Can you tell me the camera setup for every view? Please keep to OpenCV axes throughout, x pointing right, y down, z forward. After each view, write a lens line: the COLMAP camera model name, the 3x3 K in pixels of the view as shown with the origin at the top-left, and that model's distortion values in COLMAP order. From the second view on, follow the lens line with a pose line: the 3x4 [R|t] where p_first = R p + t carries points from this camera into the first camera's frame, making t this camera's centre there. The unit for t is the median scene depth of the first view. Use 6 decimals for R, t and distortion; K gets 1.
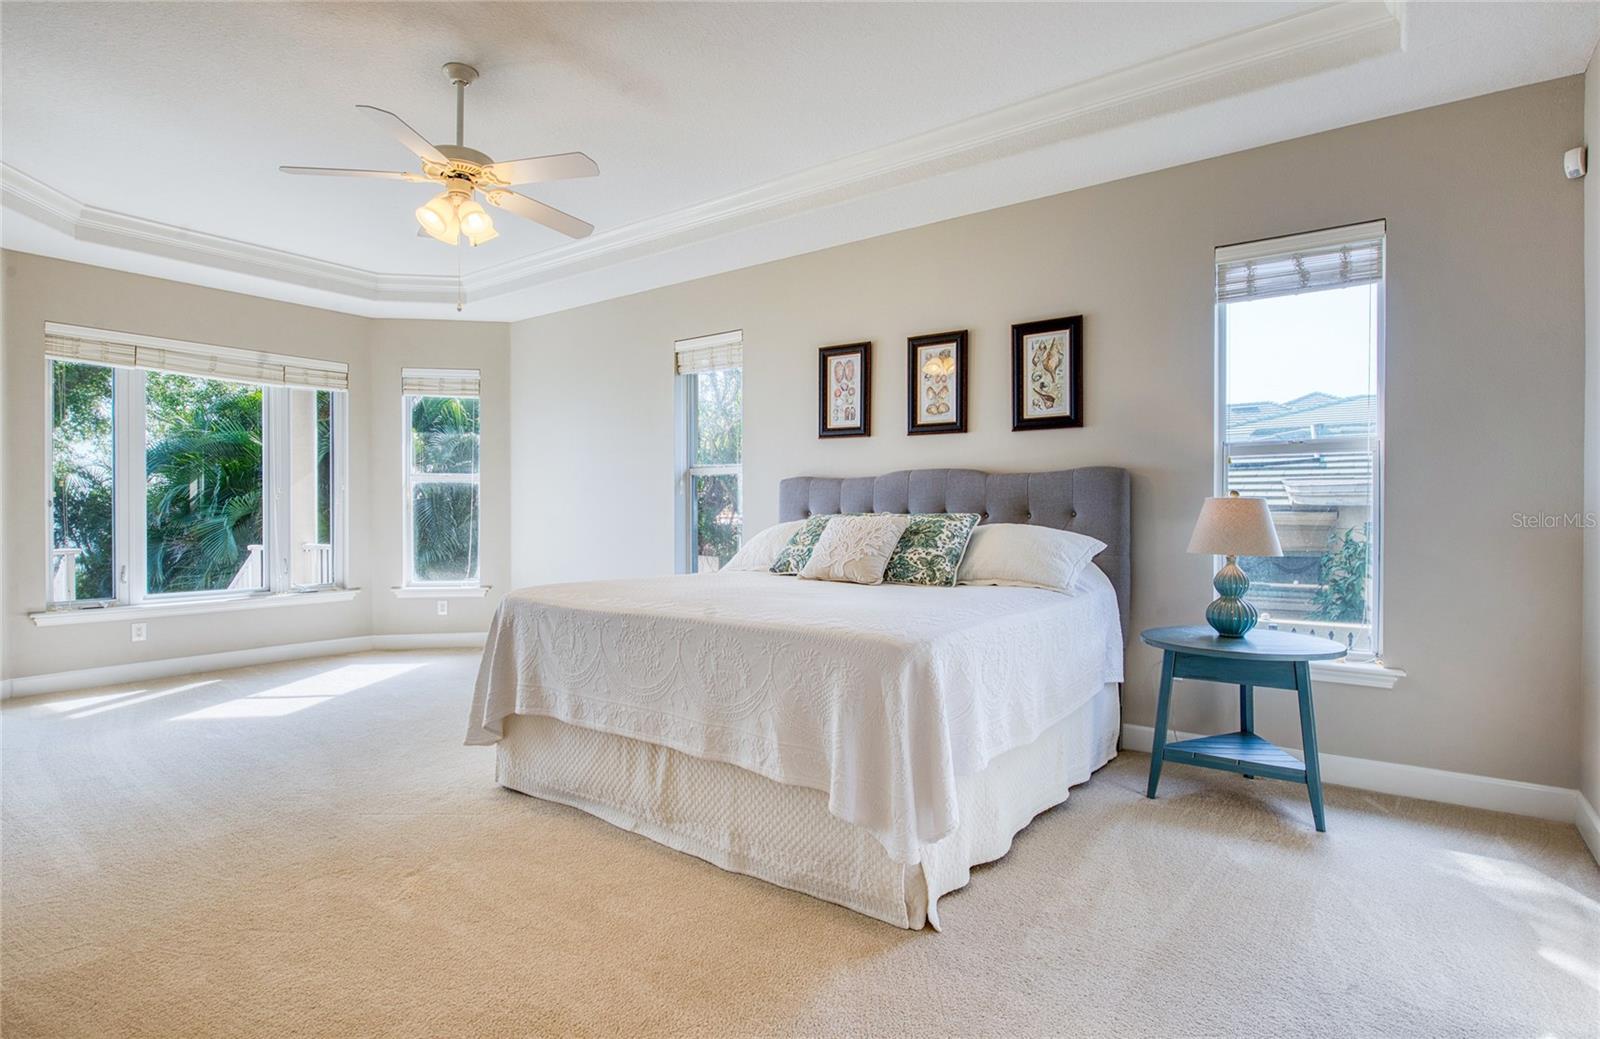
lens RADIAL K [[811.5, 0, 801.4], [0, 811.5, 529.2], [0, 0, 1]] dist [0.000270, 0.000143]
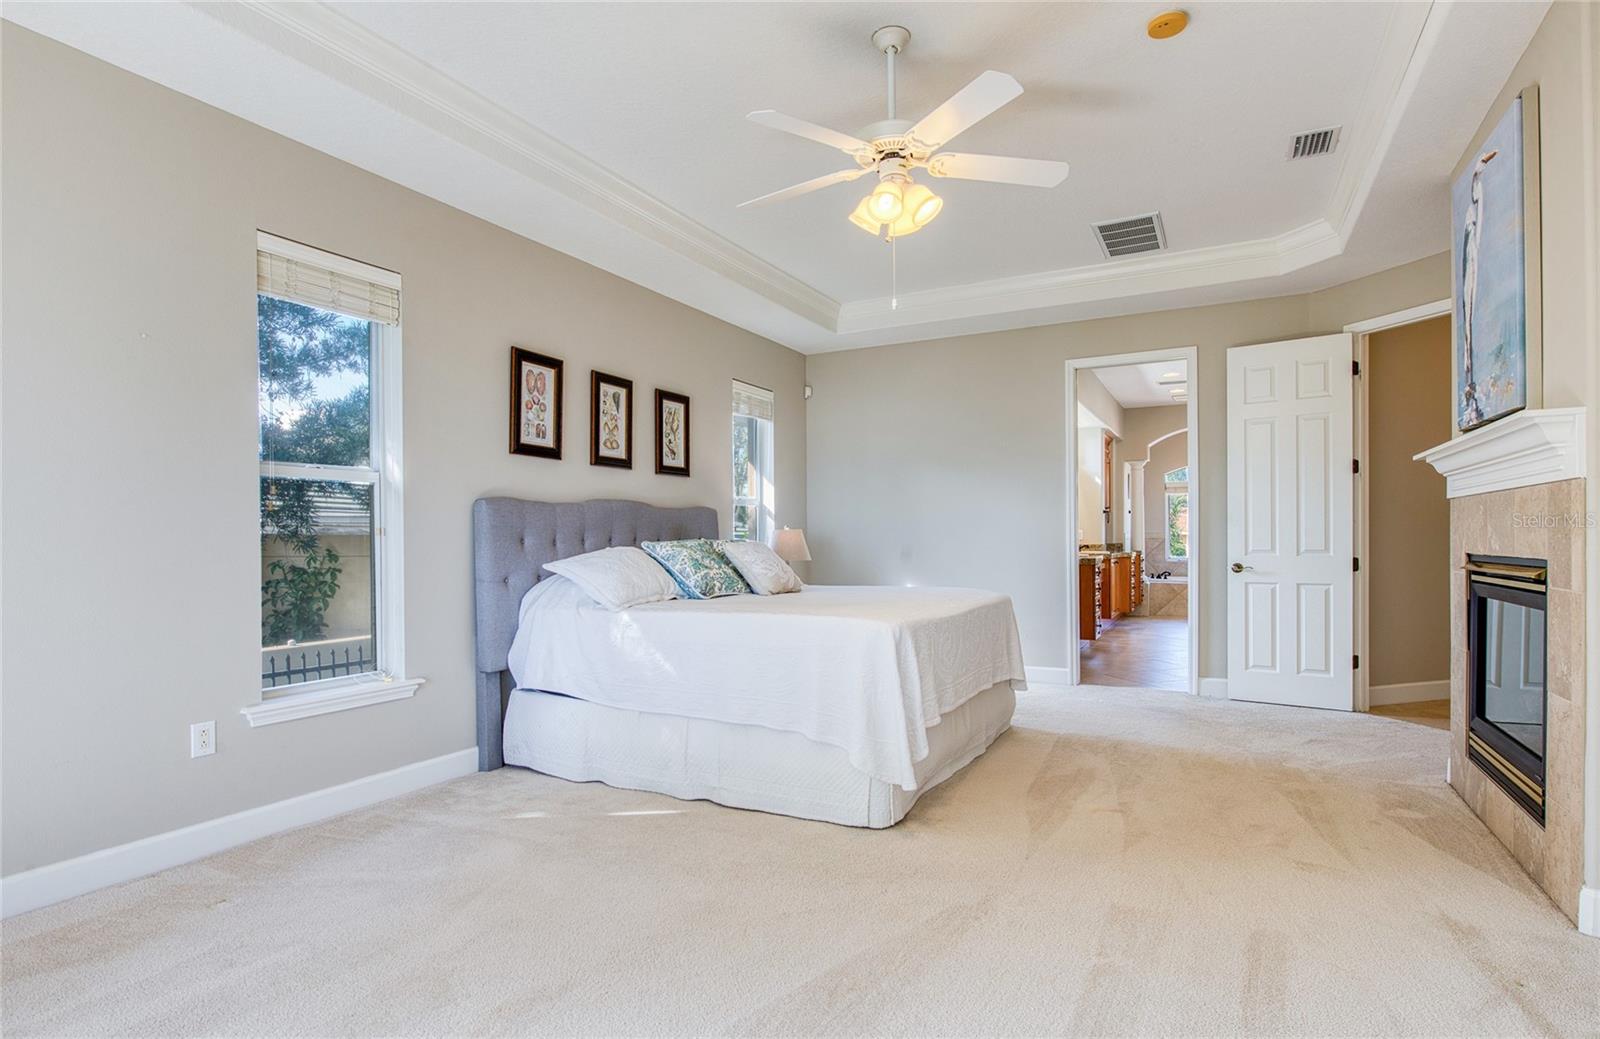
lens RADIAL K [[811.5, 0, 801.4], [0, 811.5, 529.2], [0, 0, 1]] dist [0.000270, 0.000143]
pose [[-0.160872, 0.008601, 0.986938, -0.896435], [0.029247, 0.999564, -0.003944, -0.021938], [-0.986542, 0.028231, -0.161054, 0.881915]]
